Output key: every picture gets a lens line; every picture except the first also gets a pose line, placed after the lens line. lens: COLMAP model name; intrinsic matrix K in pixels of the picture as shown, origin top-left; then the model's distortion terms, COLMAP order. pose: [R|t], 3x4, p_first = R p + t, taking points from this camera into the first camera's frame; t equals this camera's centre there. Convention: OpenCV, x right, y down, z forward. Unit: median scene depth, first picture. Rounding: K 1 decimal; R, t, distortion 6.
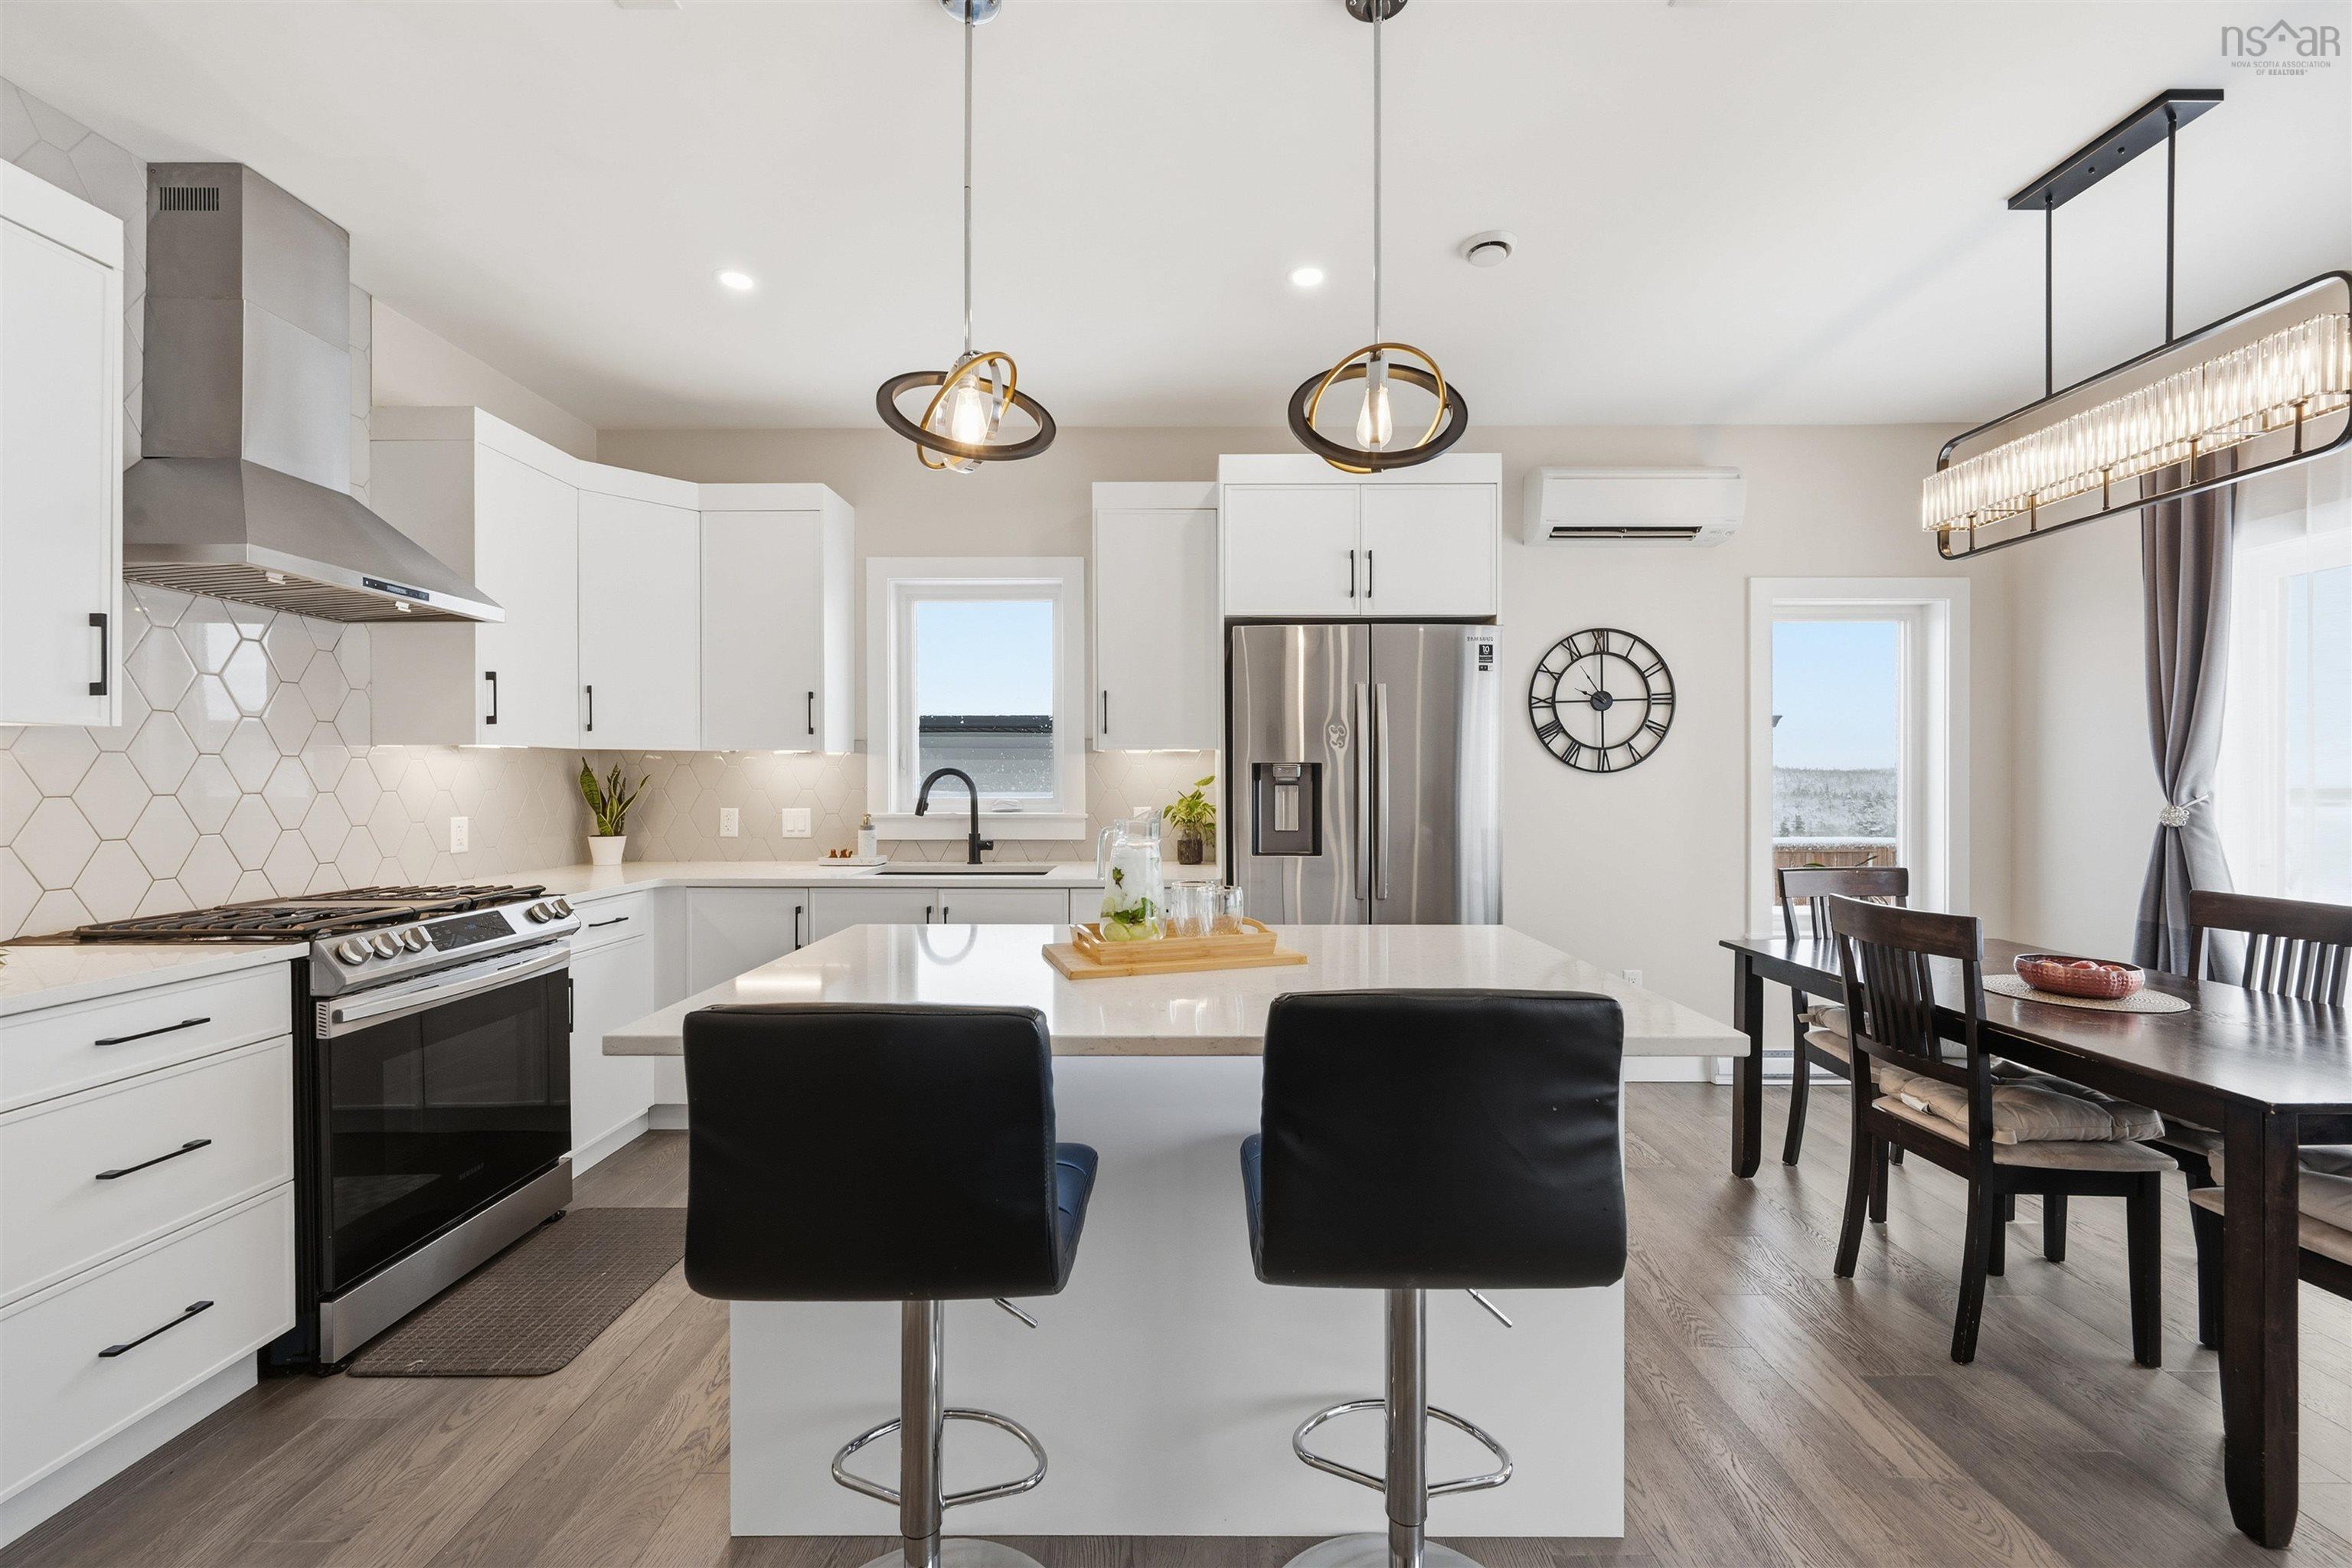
lens RADIAL K [[929.3, 0, 1181.5], [0, 929.3, 781.2], [0, 0, 1]] dist [-0.000737, 0.000281]
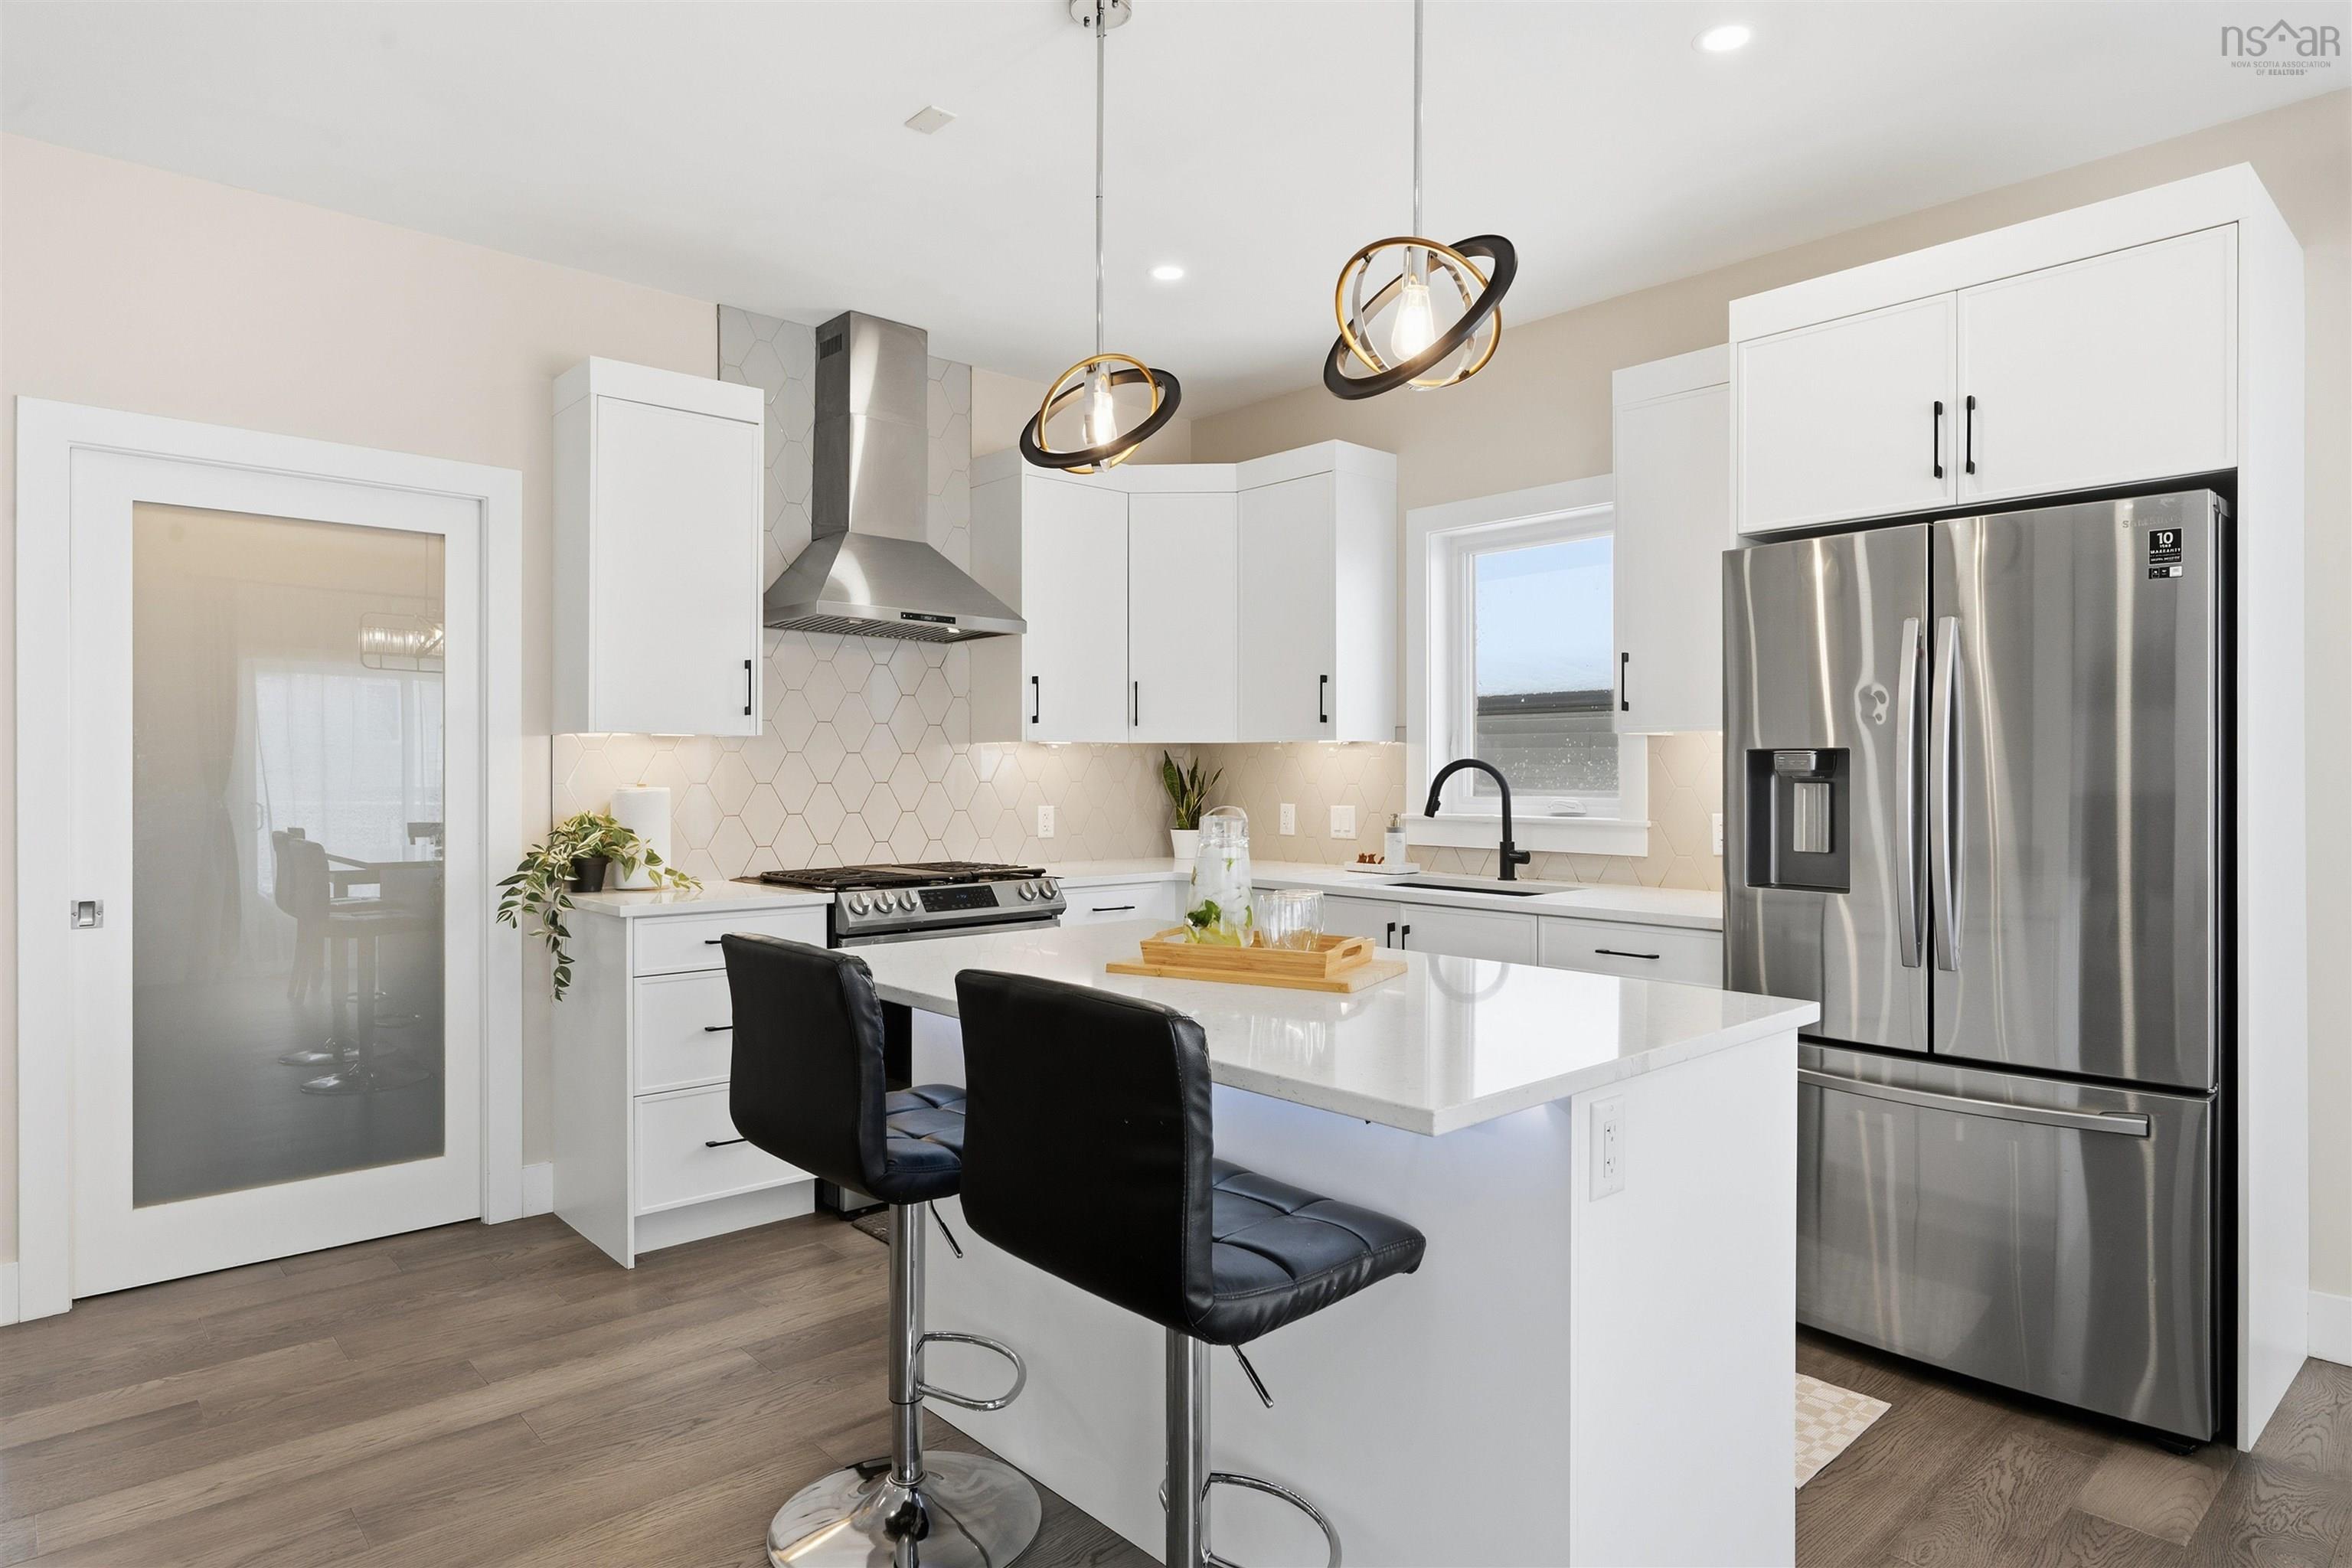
lens RADIAL K [[1316.3, 0, 1188.5], [0, 1316.3, 772.1], [0, 0, 1]] dist [0.000940, -0.000616]
pose [[0.682559, 0.001680, -0.730829, 0.436492], [-0.003702, 0.999992, -0.001159, -0.000782], [0.730821, 0.003496, 0.682560, 0.039817]]
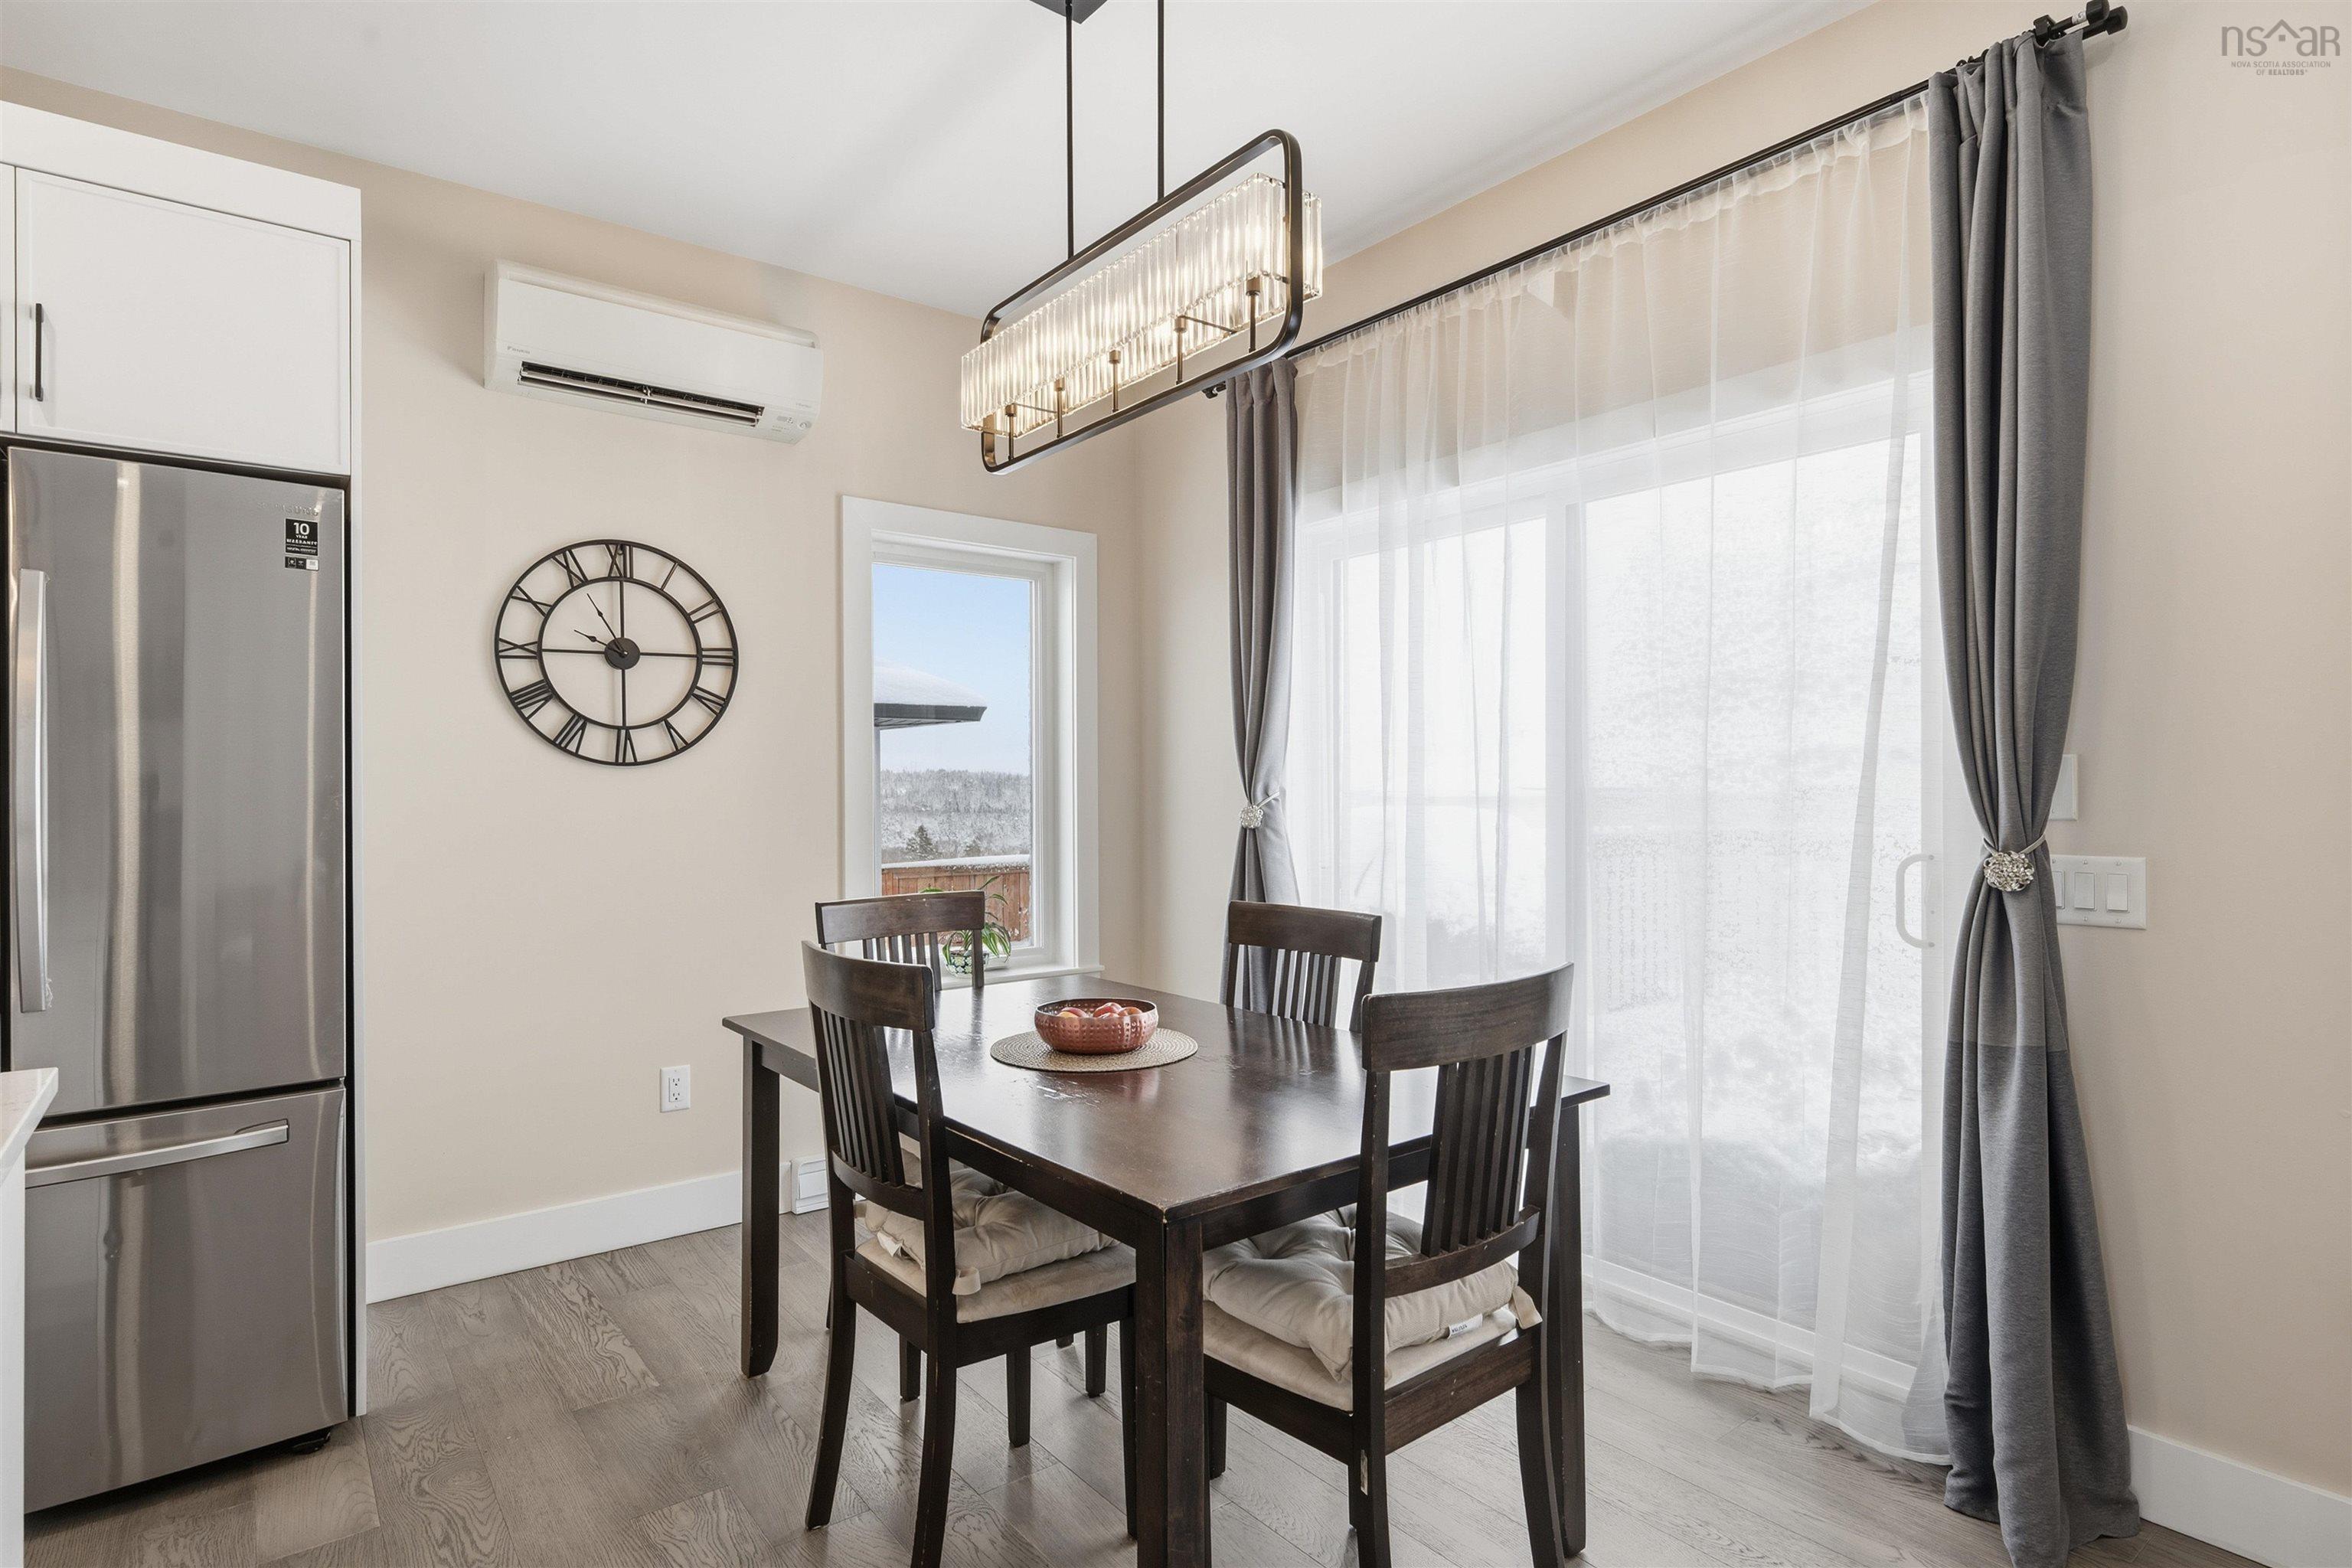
lens RADIAL K [[1226.2, 0, 1176.0], [0, 1226.2, 784.0], [0, 0, 1]] dist [0.001178, 0.001476]
pose [[0.790039, 0.000278, 0.613056, 0.253214], [0.005269, 0.999960, -0.007244, 0.012633], [-0.613033, 0.008953, 0.790006, 0.104944]]
